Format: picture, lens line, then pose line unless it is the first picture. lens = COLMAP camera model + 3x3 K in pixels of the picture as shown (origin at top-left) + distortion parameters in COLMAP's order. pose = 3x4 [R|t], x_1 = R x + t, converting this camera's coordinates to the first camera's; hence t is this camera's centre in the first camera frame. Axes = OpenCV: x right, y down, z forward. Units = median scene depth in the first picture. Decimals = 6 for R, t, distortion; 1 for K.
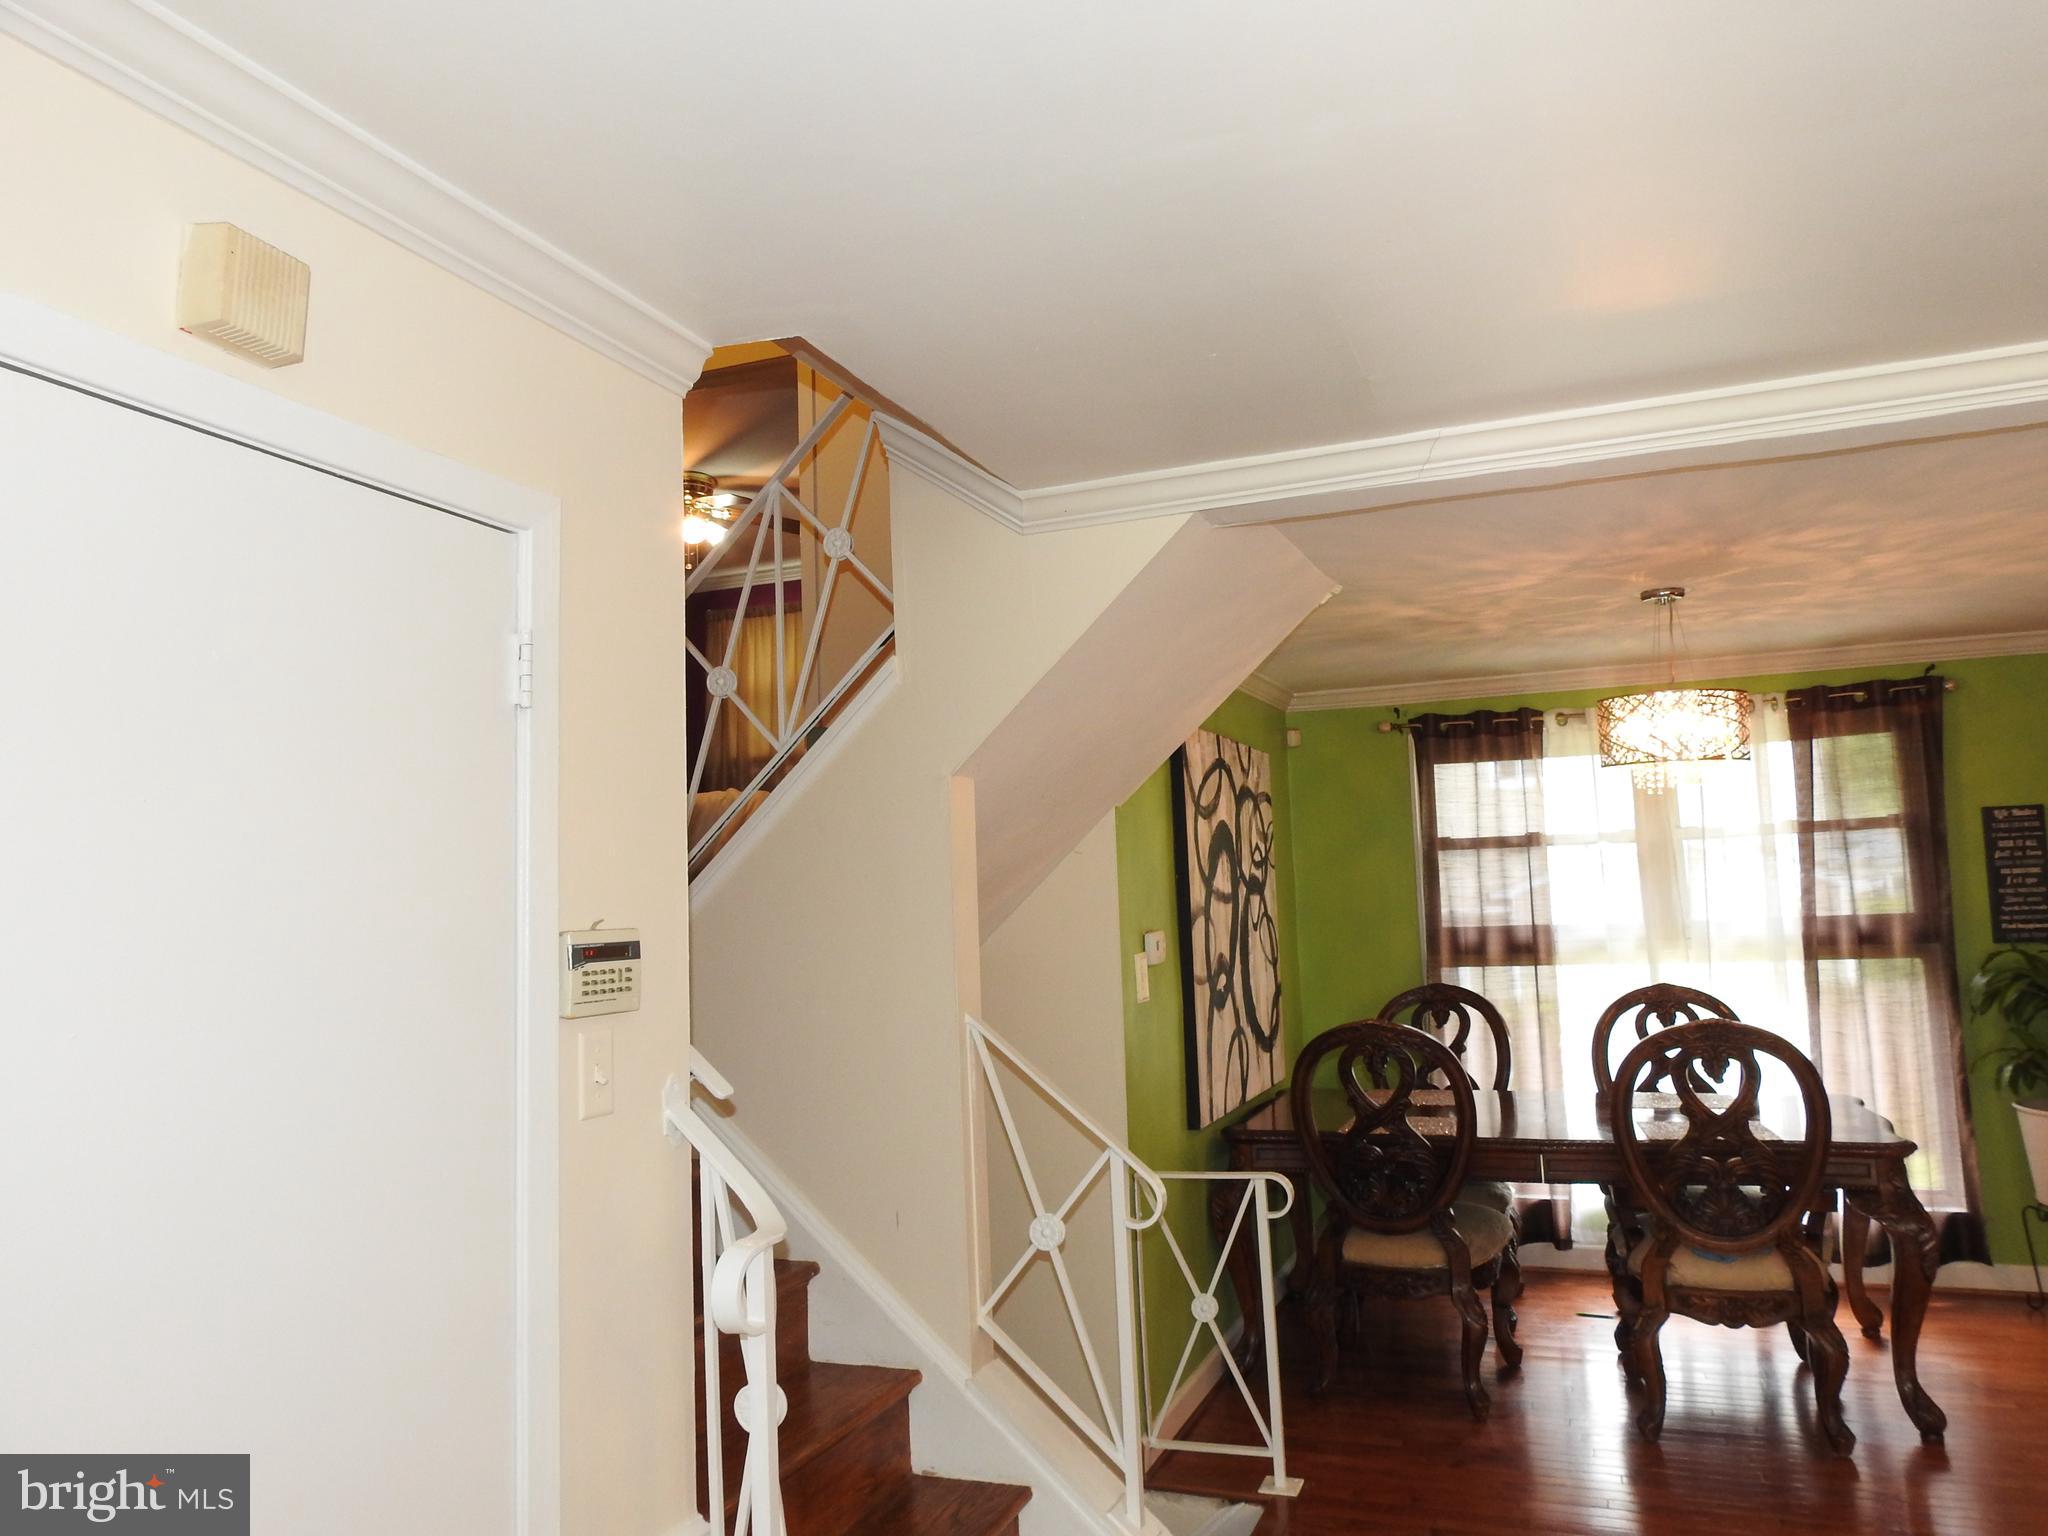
lens RADIAL K [[1468.2, 0, 1015.0], [0, 1468.2, 772.9], [0, 0, 1]] dist [0.000443, -0.001949]
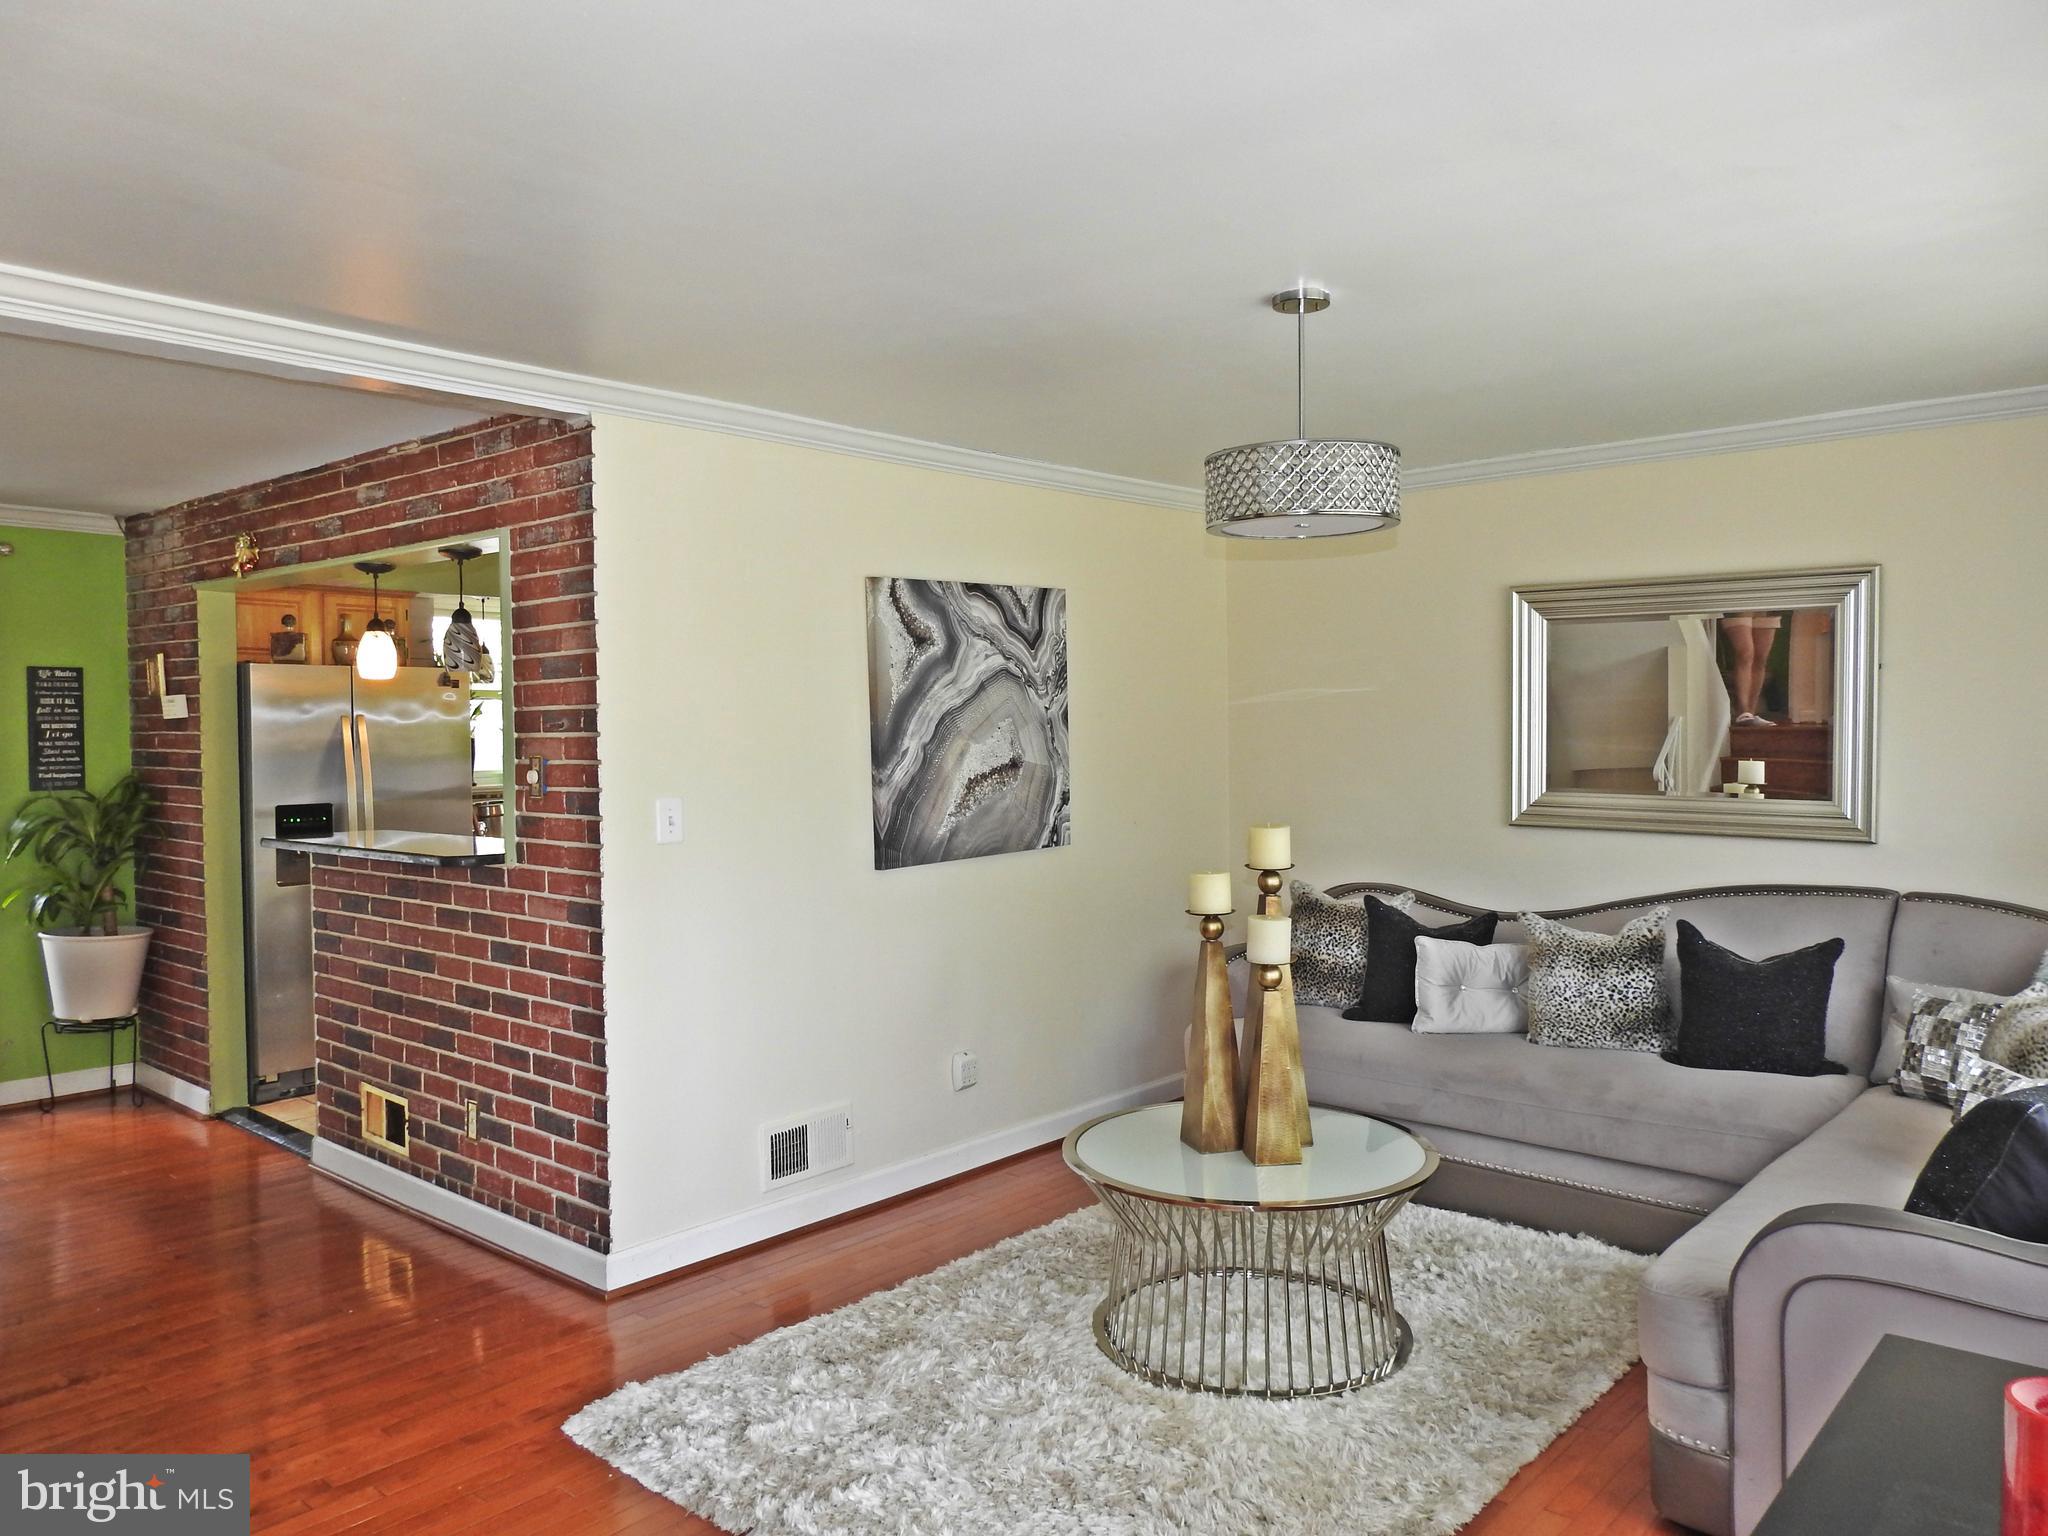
lens RADIAL K [[1468.2, 0, 1015.0], [0, 1468.2, 772.9], [0, 0, 1]] dist [0.000443, -0.001949]
pose [[0.343735, 0.005589, 0.939050, -0.110368], [-0.088488, 0.995726, 0.026464, 0.008525], [-0.934888, -0.092191, 0.342761, -0.062221]]
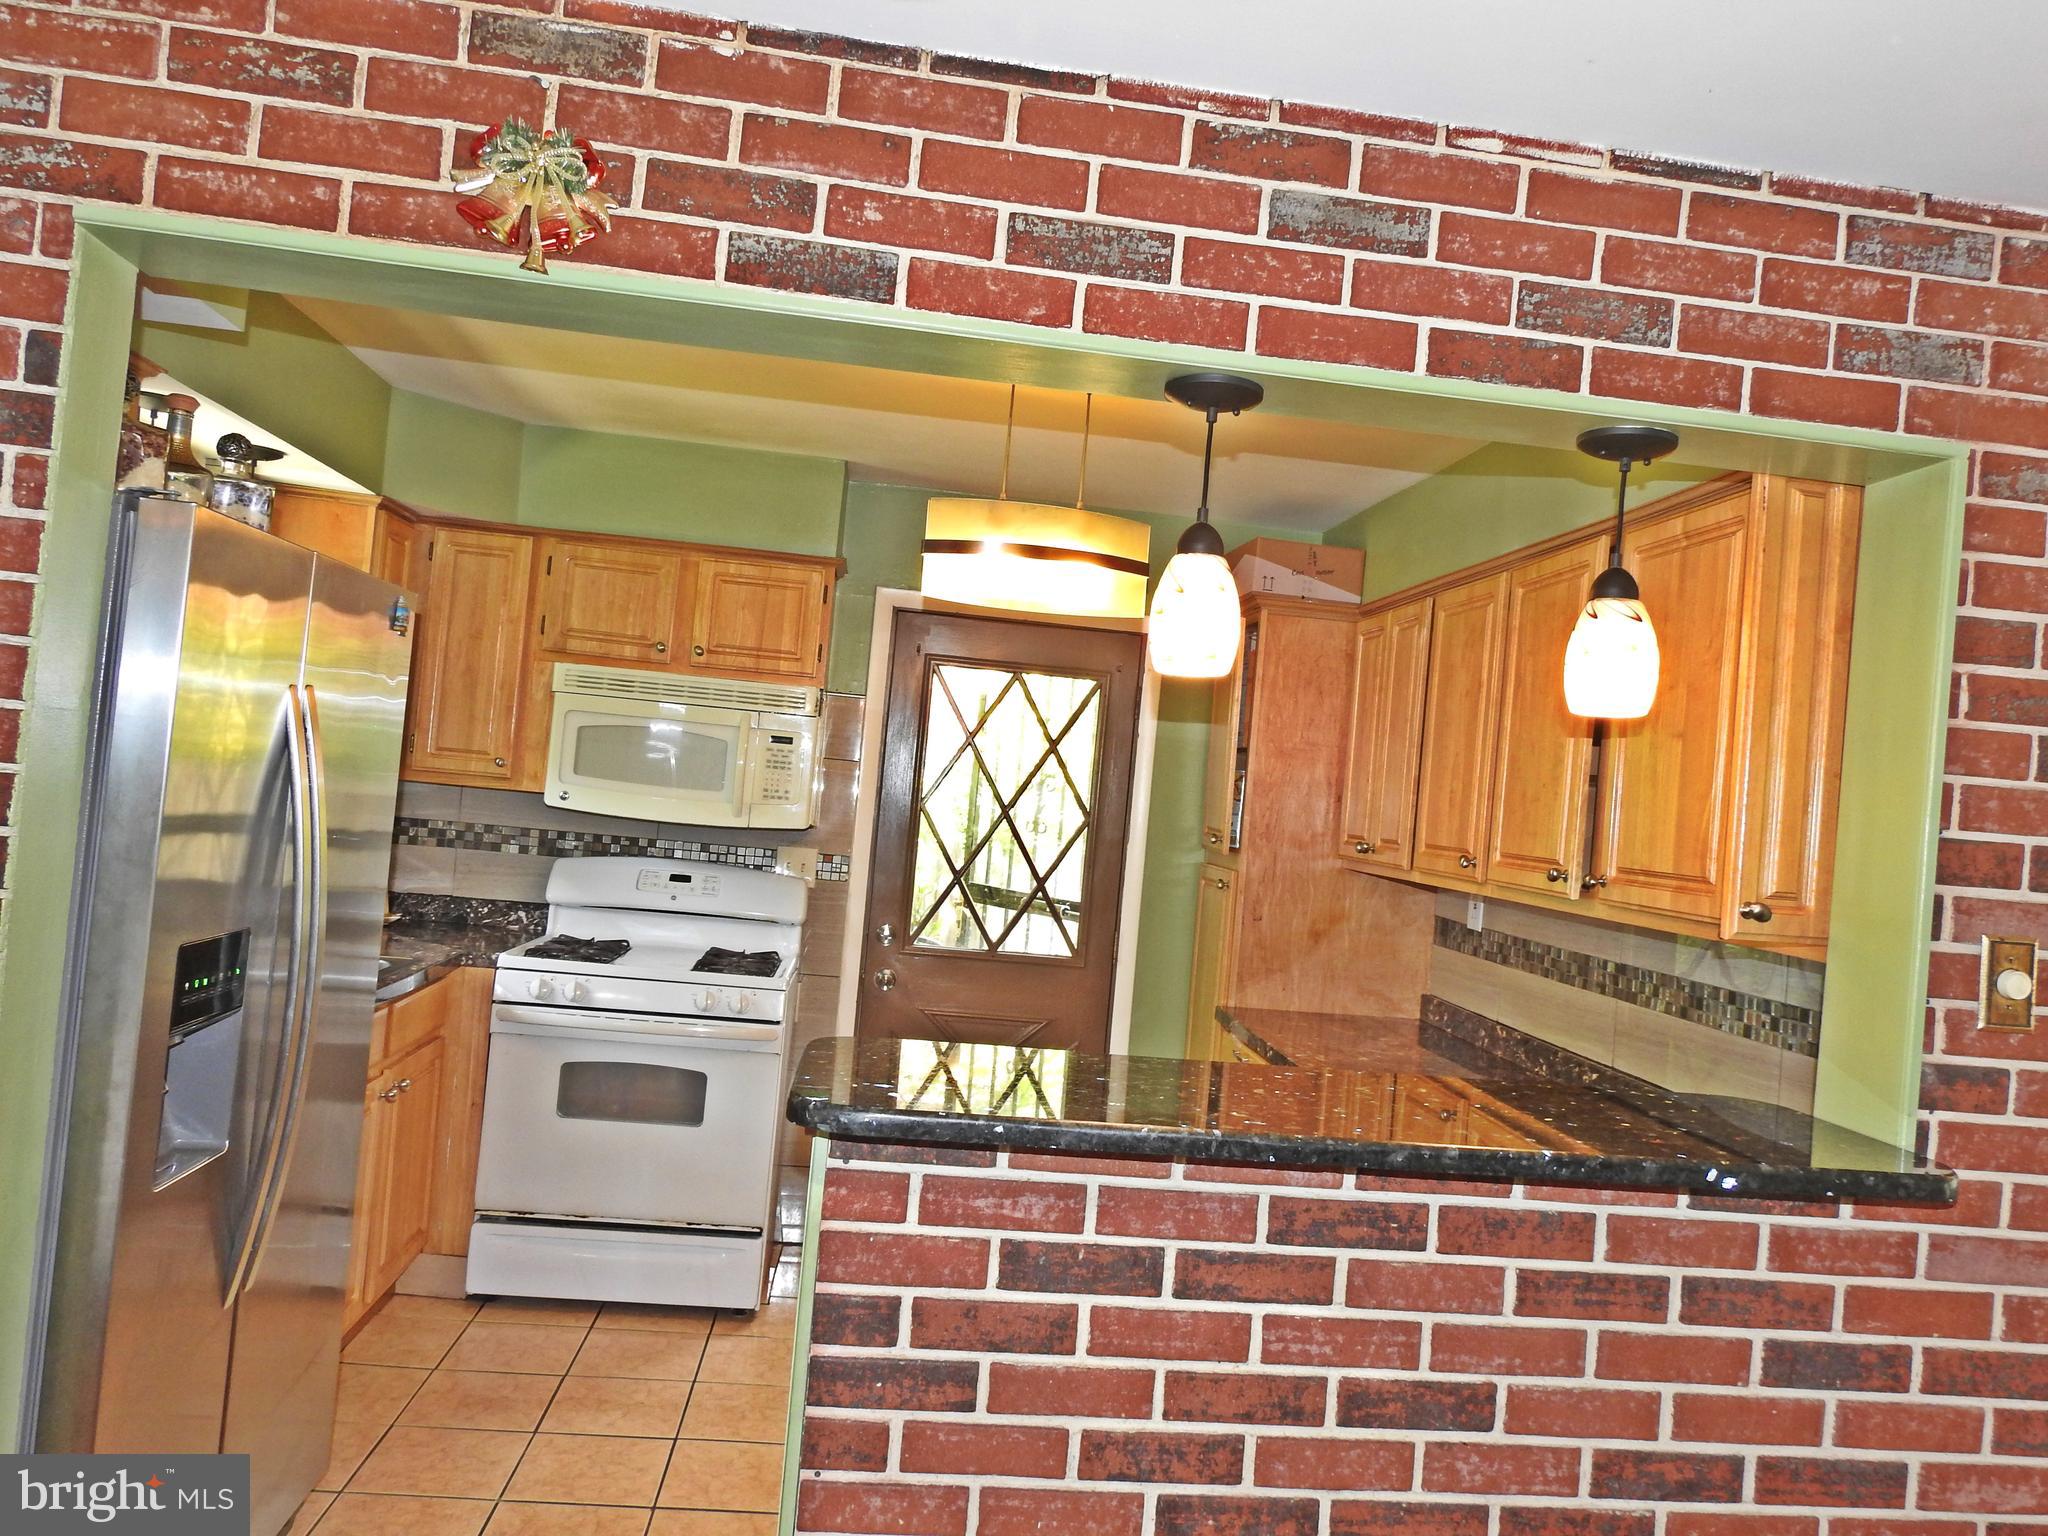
lens RADIAL K [[1473.8, 0, 1046.3], [0, 1473.8, 767.5], [0, 0, 1]] dist [-0.002684, -0.001275]
pose [[-0.463453, 0.014040, 0.886010, 0.305172], [-0.151015, 0.983996, -0.094585, 0.069649], [-0.873158, -0.177636, -0.453916, 0.802908]]
